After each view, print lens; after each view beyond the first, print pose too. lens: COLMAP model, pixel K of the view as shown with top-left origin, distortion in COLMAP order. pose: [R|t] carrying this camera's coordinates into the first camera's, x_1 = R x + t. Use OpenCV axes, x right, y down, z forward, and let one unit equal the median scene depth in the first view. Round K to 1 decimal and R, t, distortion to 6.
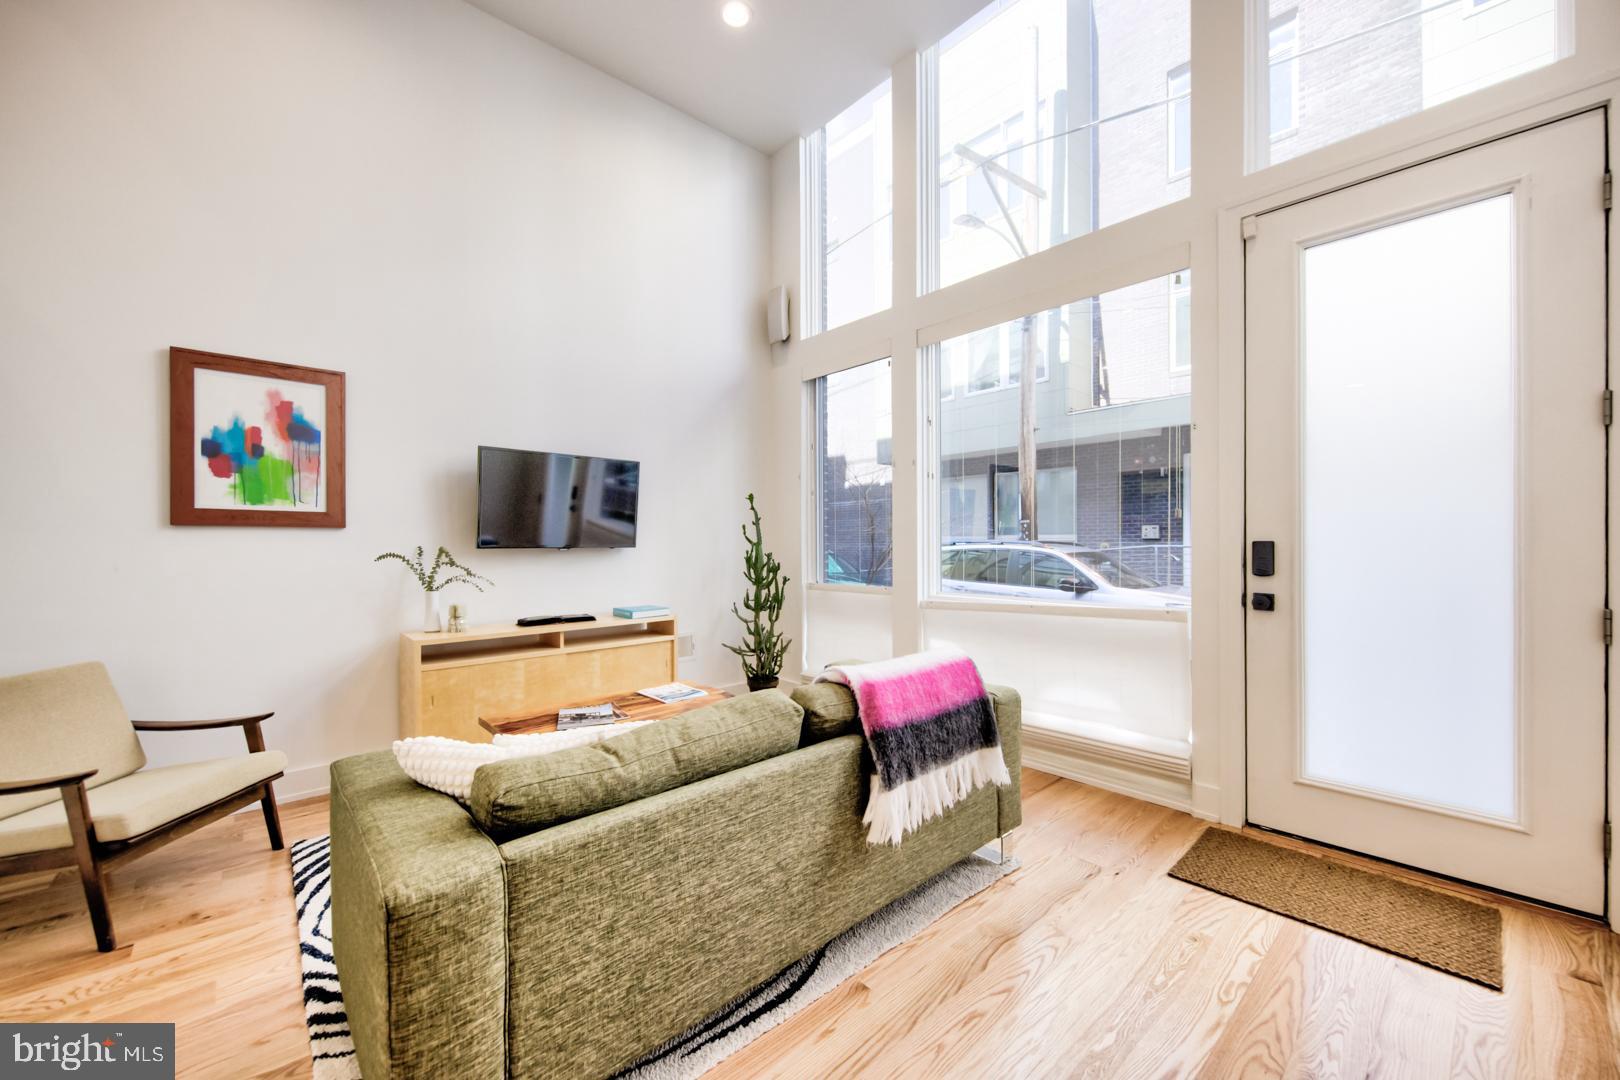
lens RADIAL K [[643.3, 0, 813.2], [0, 643.3, 533.6], [0, 0, 1]] dist [-0.008051, -0.000191]
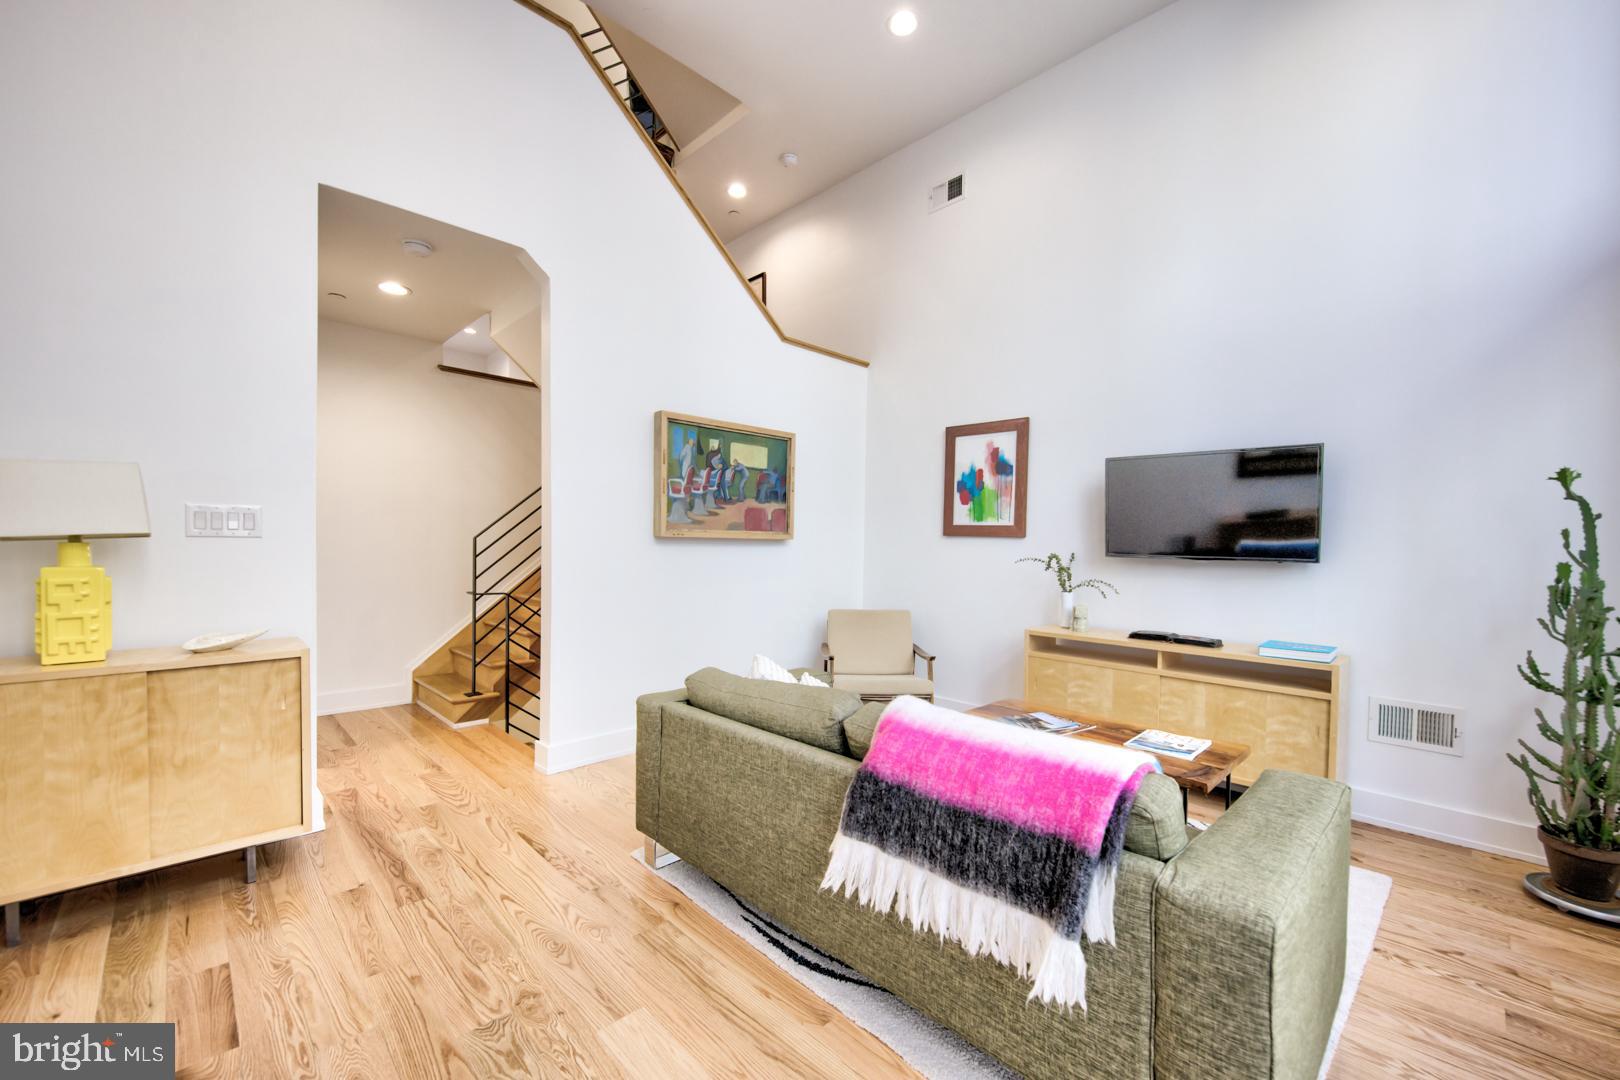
lens RADIAL K [[648.5, 0, 797.9], [0, 648.5, 543.2], [0, 0, 1]] dist [-0.002415, -0.000199]
pose [[0.003523, 0.008343, -0.999959, 0.640060], [-0.004011, 0.999957, 0.008329, -0.006906], [0.999986, 0.003981, 0.003557, 0.588251]]
